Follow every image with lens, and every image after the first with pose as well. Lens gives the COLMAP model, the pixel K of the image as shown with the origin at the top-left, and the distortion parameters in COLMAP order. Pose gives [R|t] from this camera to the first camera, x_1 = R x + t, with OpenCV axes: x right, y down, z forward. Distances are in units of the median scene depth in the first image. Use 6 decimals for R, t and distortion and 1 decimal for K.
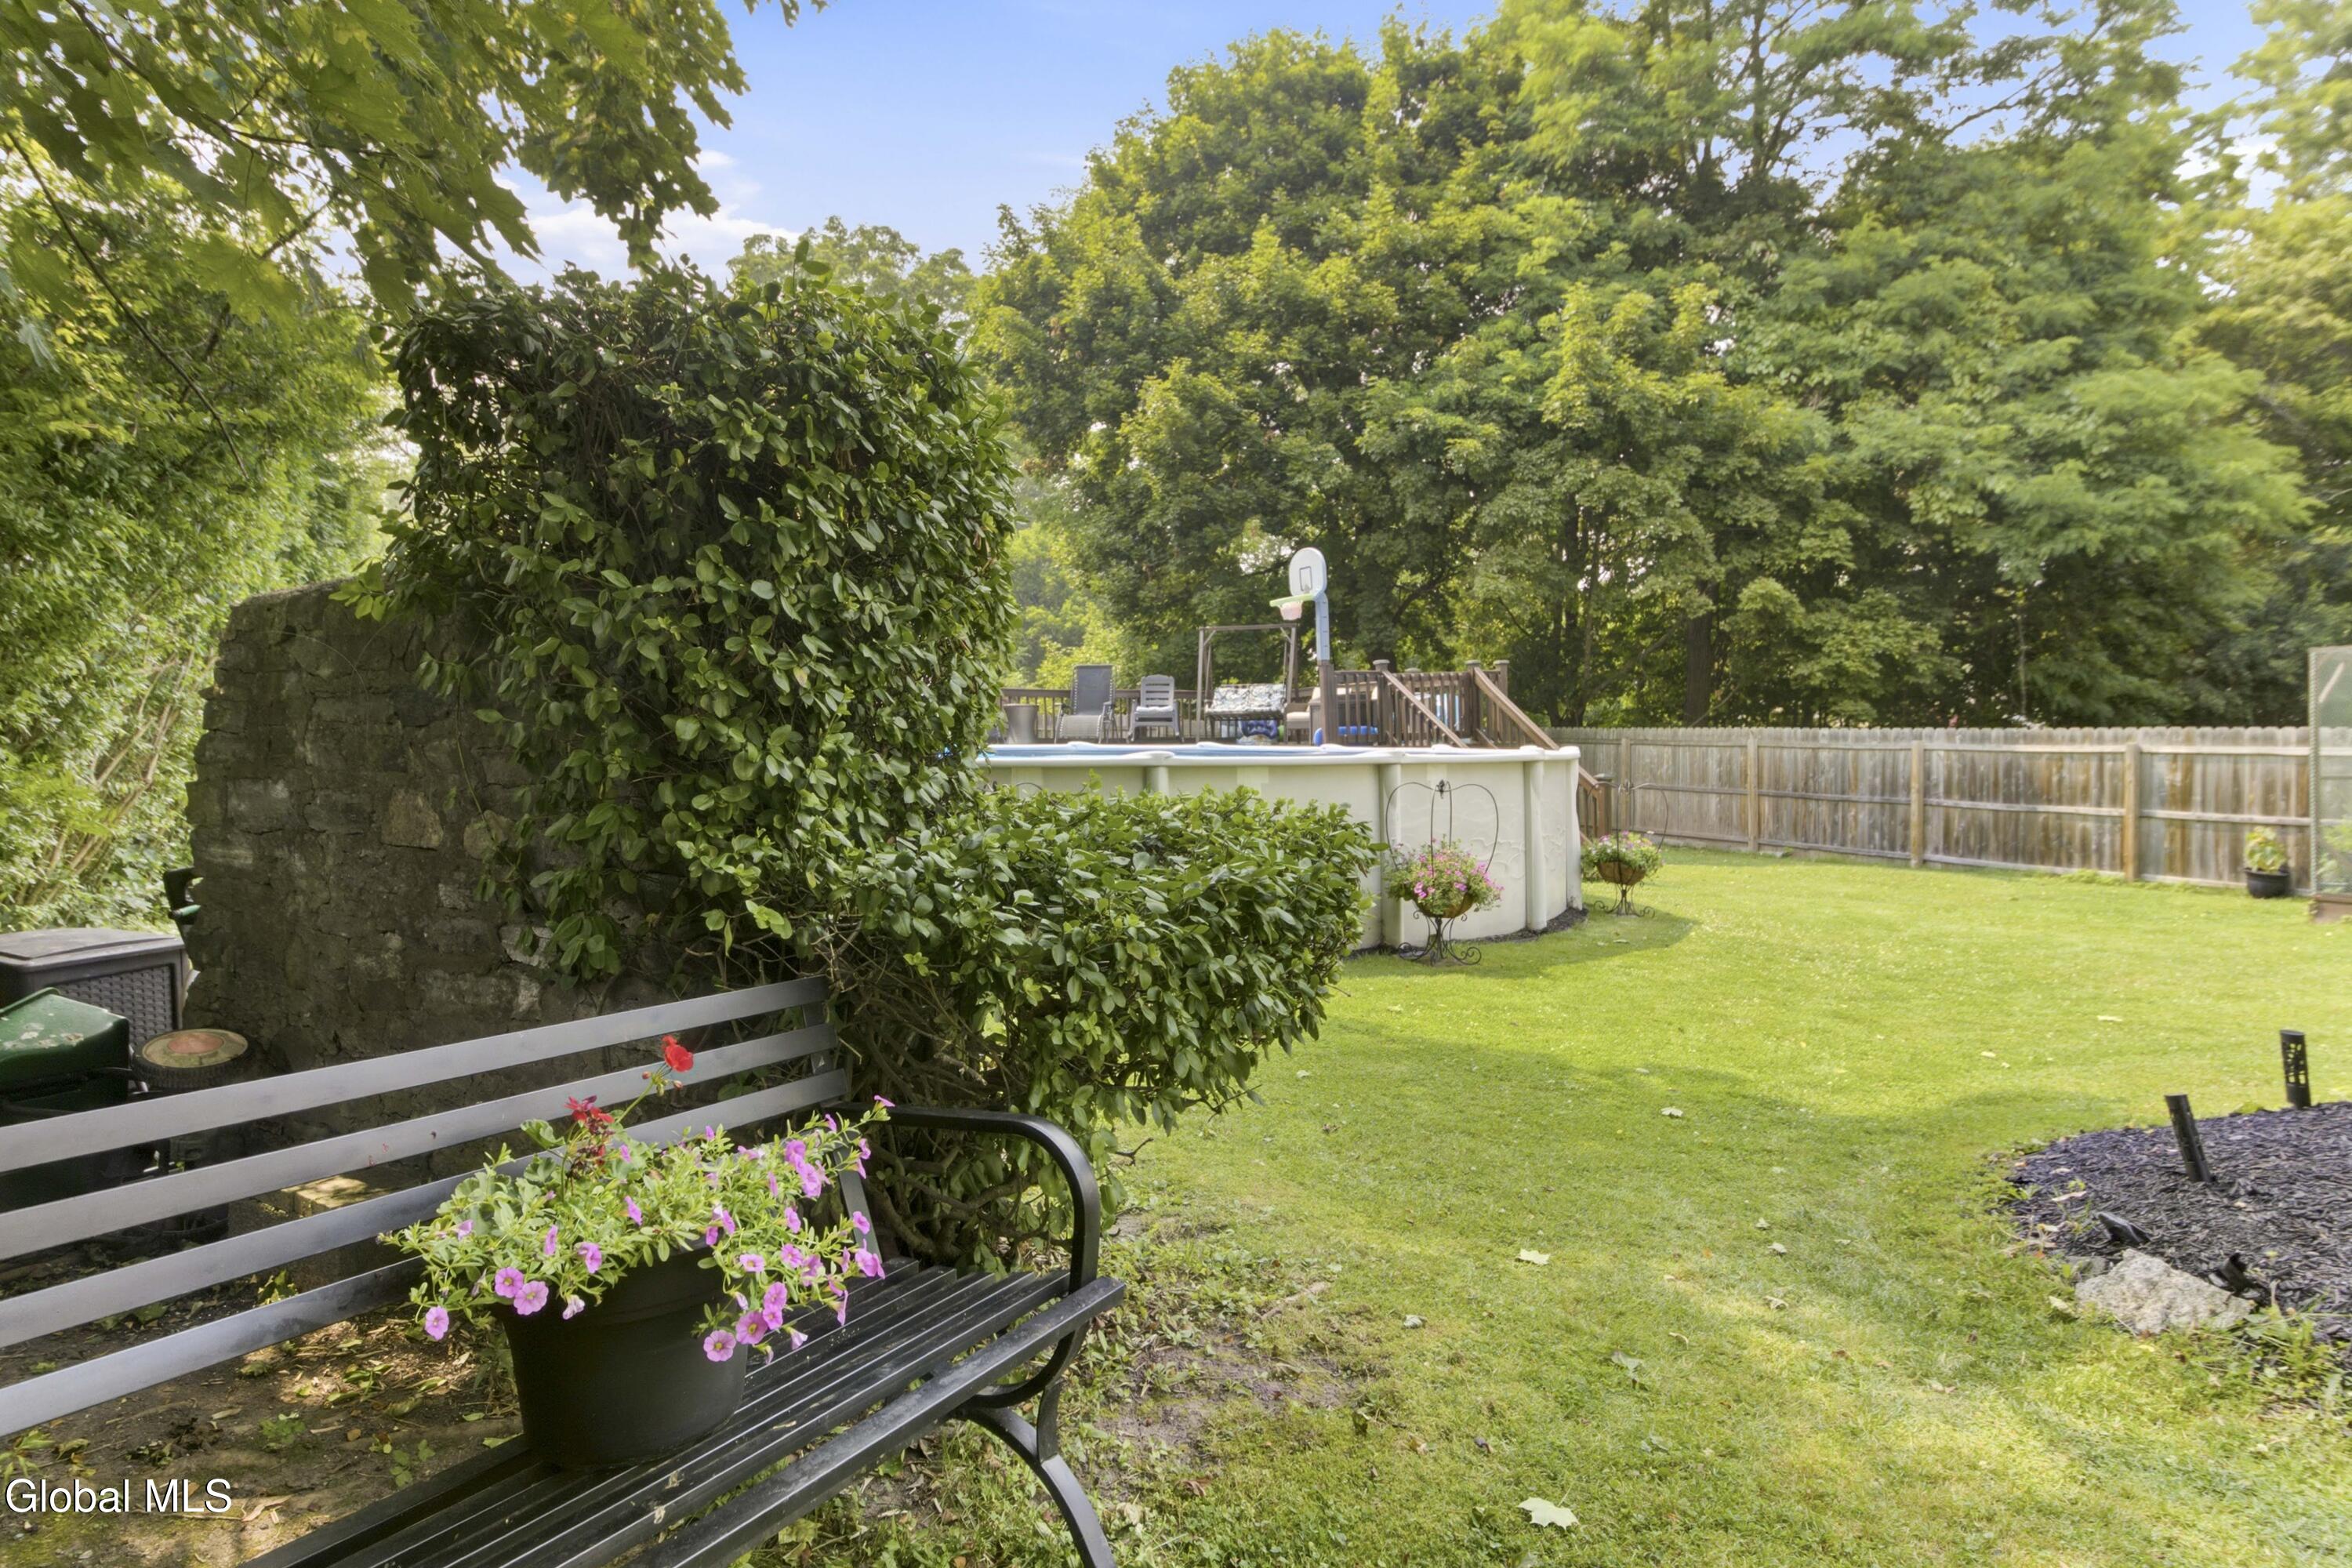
lens RADIAL K [[1290.6, 0, 1167.2], [0, 1290.6, 773.3], [0, 0, 1]] dist [0.023871, -0.004293]
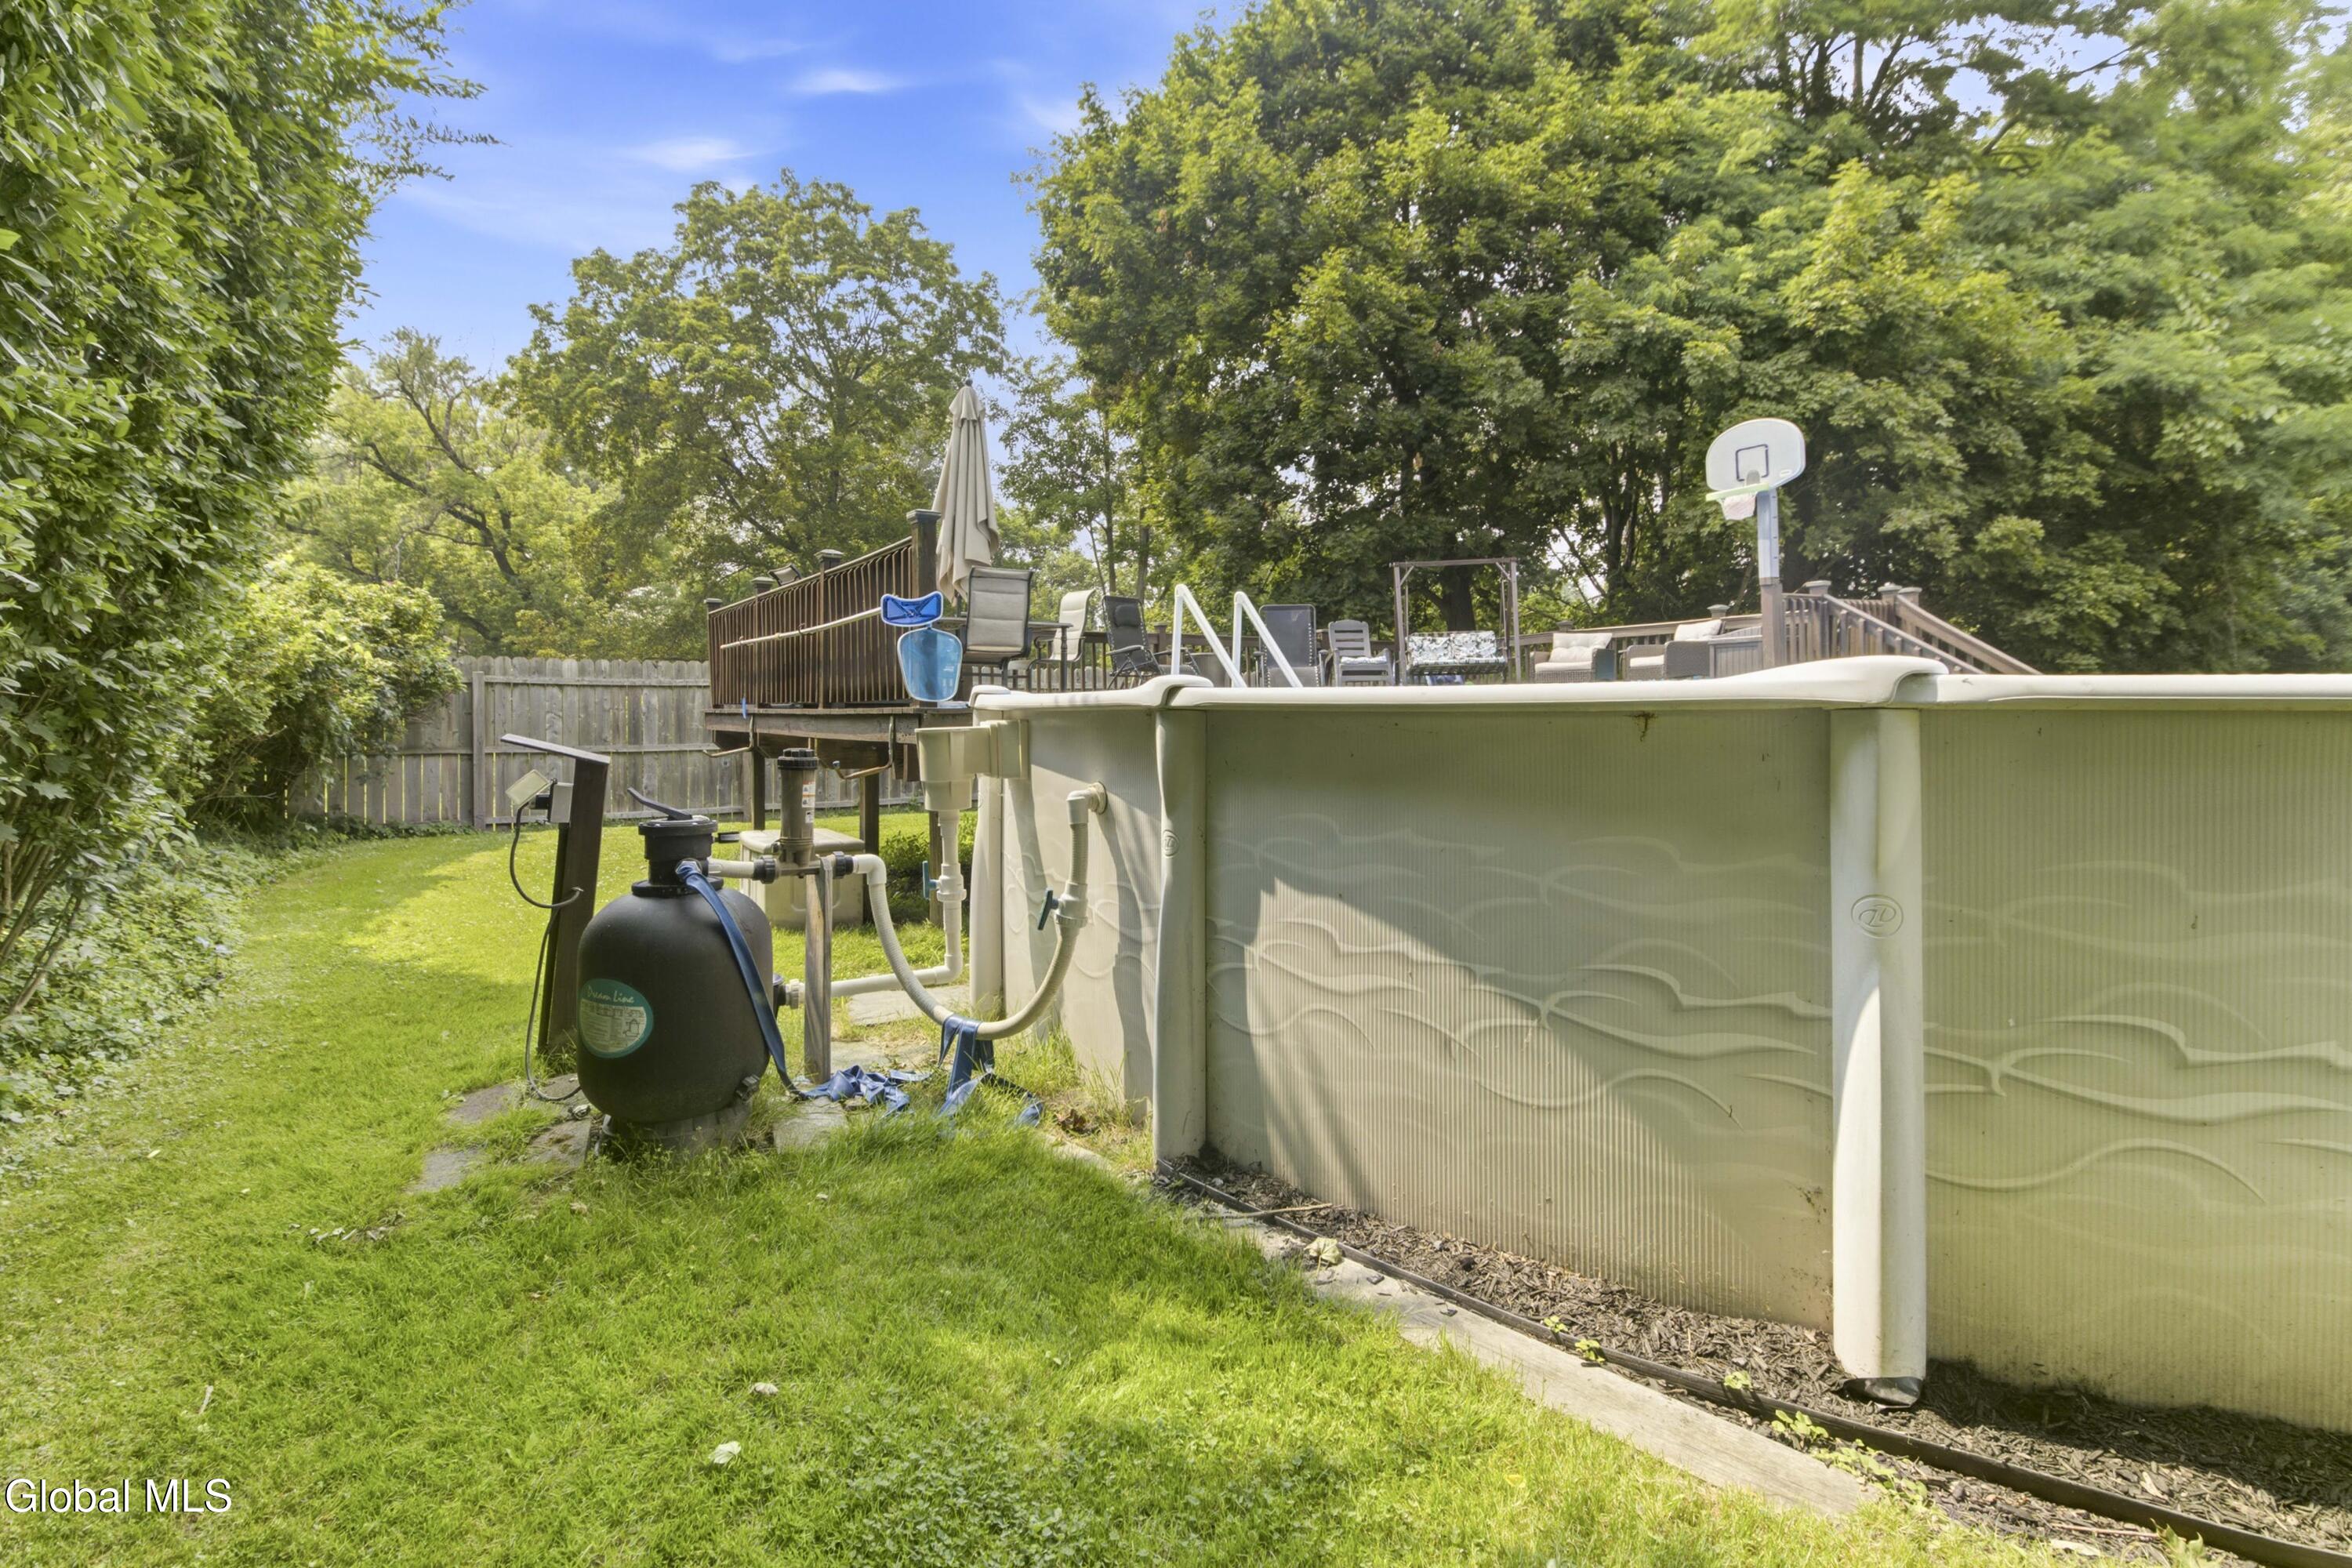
lens RADIAL K [[1117.5, 0, 1139.3], [0, 1117.5, 732.0], [0, 0, 1]] dist [-0.019330, -0.001332]
pose [[0.990524, -0.008651, 0.137067, -0.243385], [0.010617, 0.999851, -0.013614, 0.002944], [-0.136929, 0.014940, 0.990468, 0.336760]]
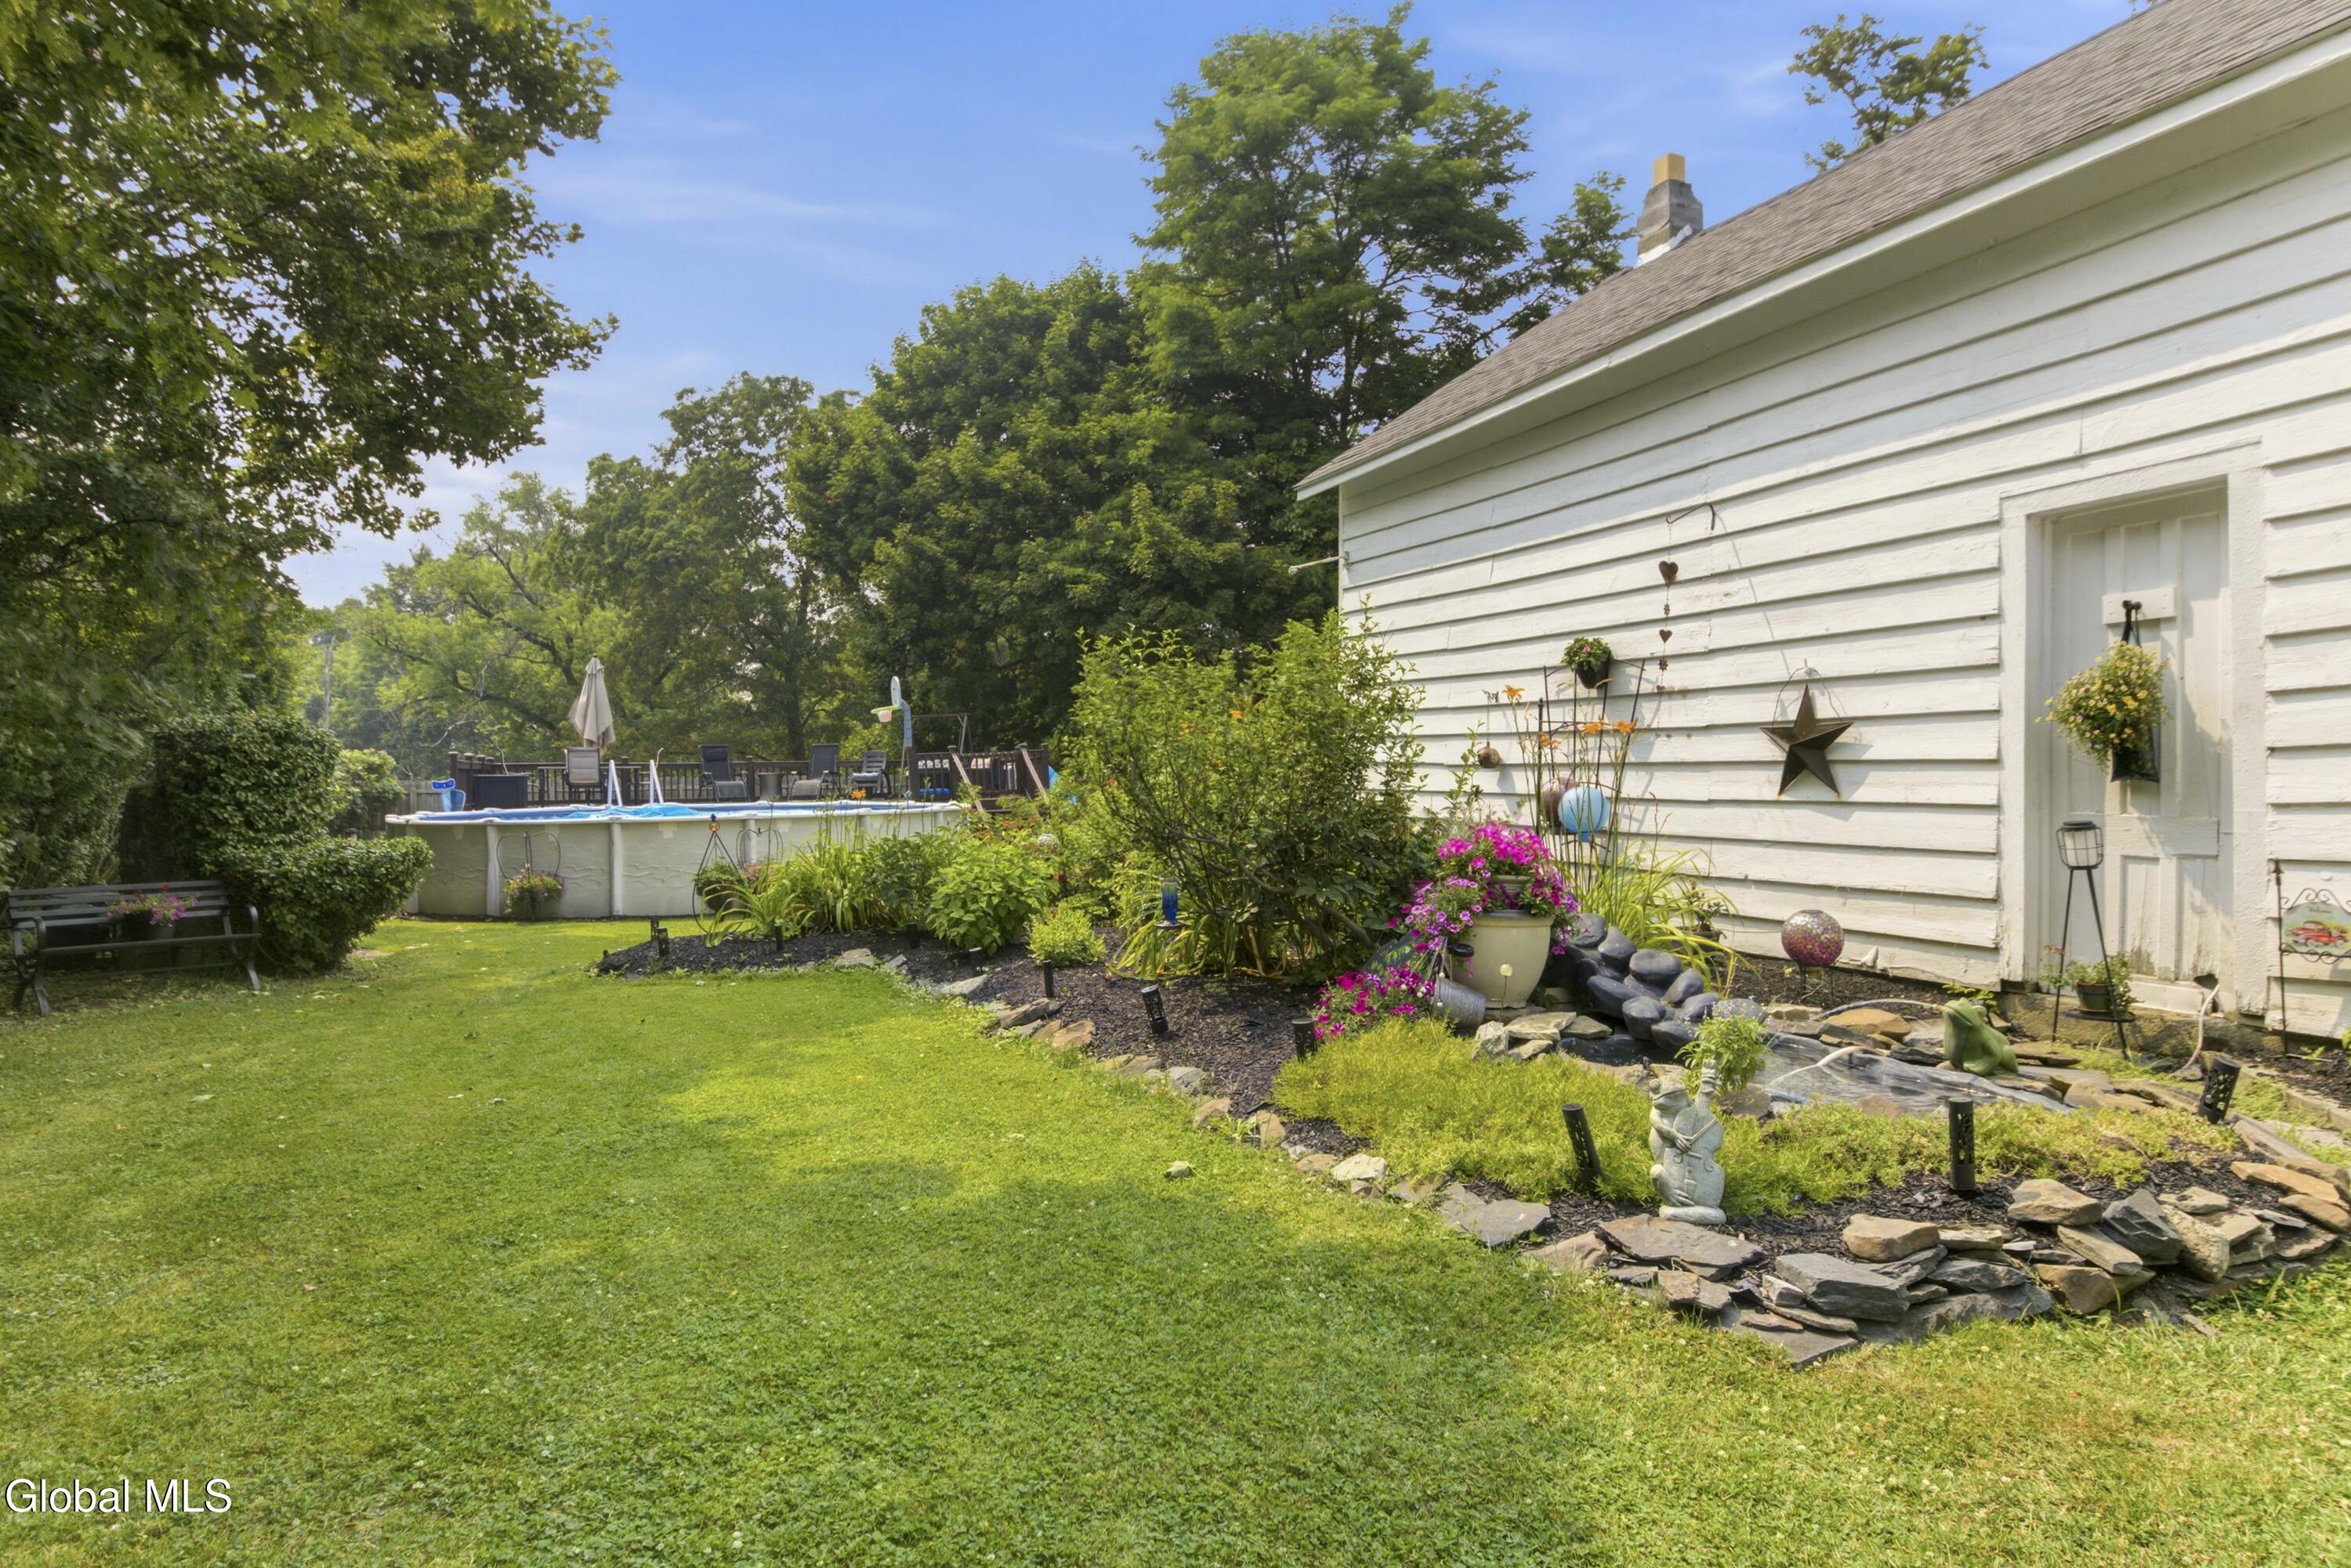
lens RADIAL K [[1290.0, 0, 1157.6], [0, 1290.0, 802.3], [0, 0, 1]] dist [0.023871, -0.004293]
pose [[0.998606, -0.014164, -0.050856, 0.393632], [0.013640, 0.999850, -0.010637, 0.000390], [0.050999, 0.009929, 0.998649, -0.433784]]
